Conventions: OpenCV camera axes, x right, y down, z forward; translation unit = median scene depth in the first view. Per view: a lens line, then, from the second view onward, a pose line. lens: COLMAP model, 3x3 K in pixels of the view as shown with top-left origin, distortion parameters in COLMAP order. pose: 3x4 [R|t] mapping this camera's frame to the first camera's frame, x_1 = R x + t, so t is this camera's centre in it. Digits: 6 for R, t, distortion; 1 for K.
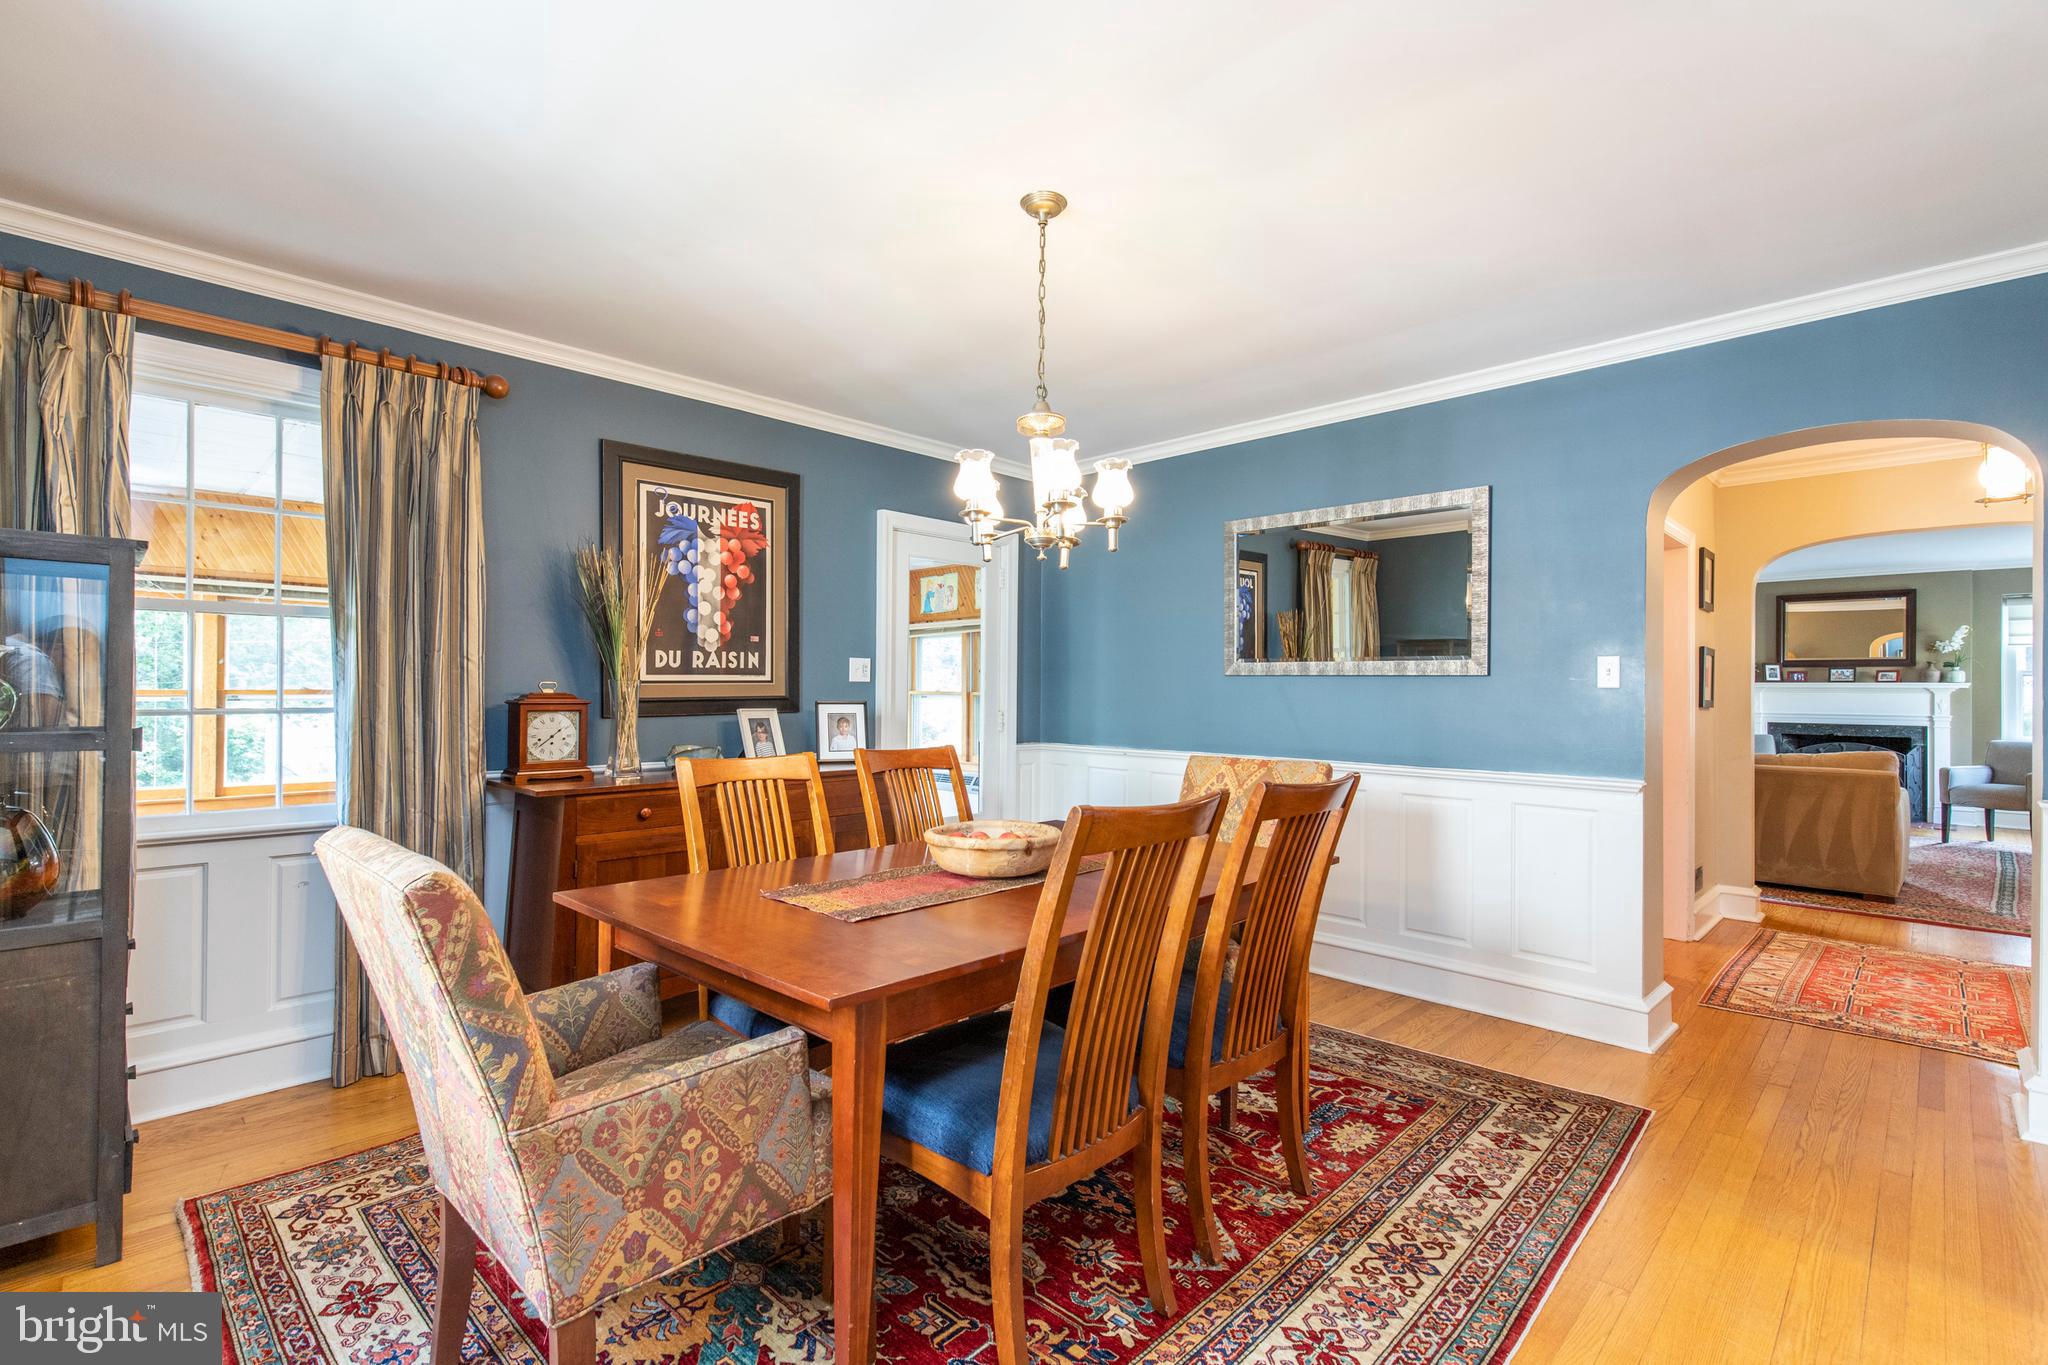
lens RADIAL K [[929.4, 0, 1032.7], [0, 929.4, 679.5], [0, 0, 1]] dist [-0.006332, -0.000236]
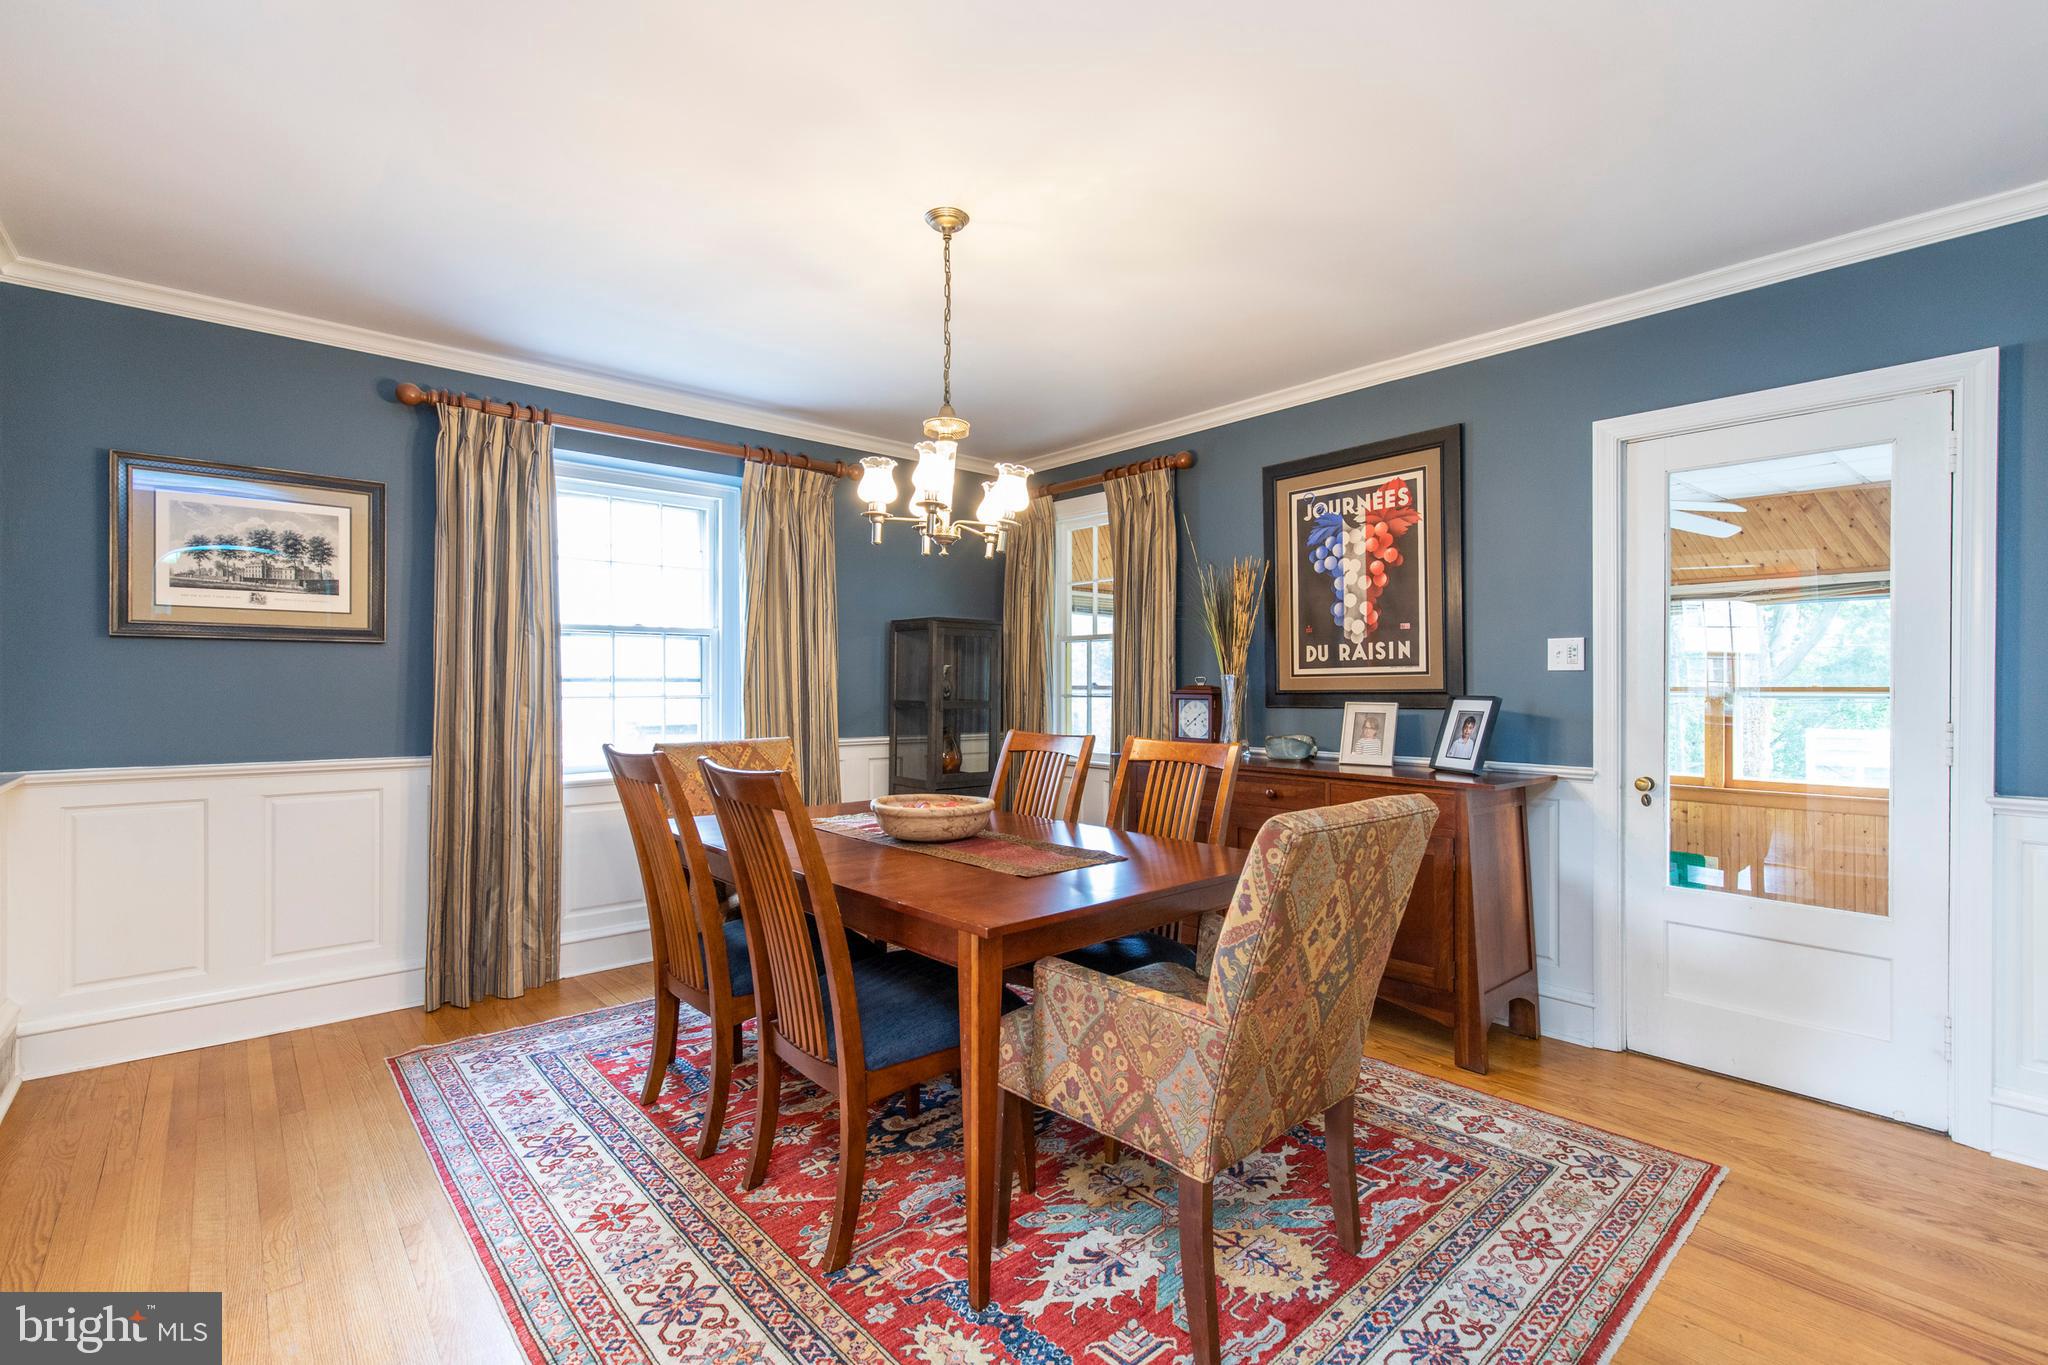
lens RADIAL K [[929.4, 0, 1033.3], [0, 929.4, 690.6], [0, 0, 1]] dist [-0.006332, -0.000236]
pose [[-0.077661, 0.001835, -0.996978, 0.660783], [0.011300, 0.999936, 0.000960, 0.014848], [0.996916, -0.011191, -0.077677, 0.737549]]
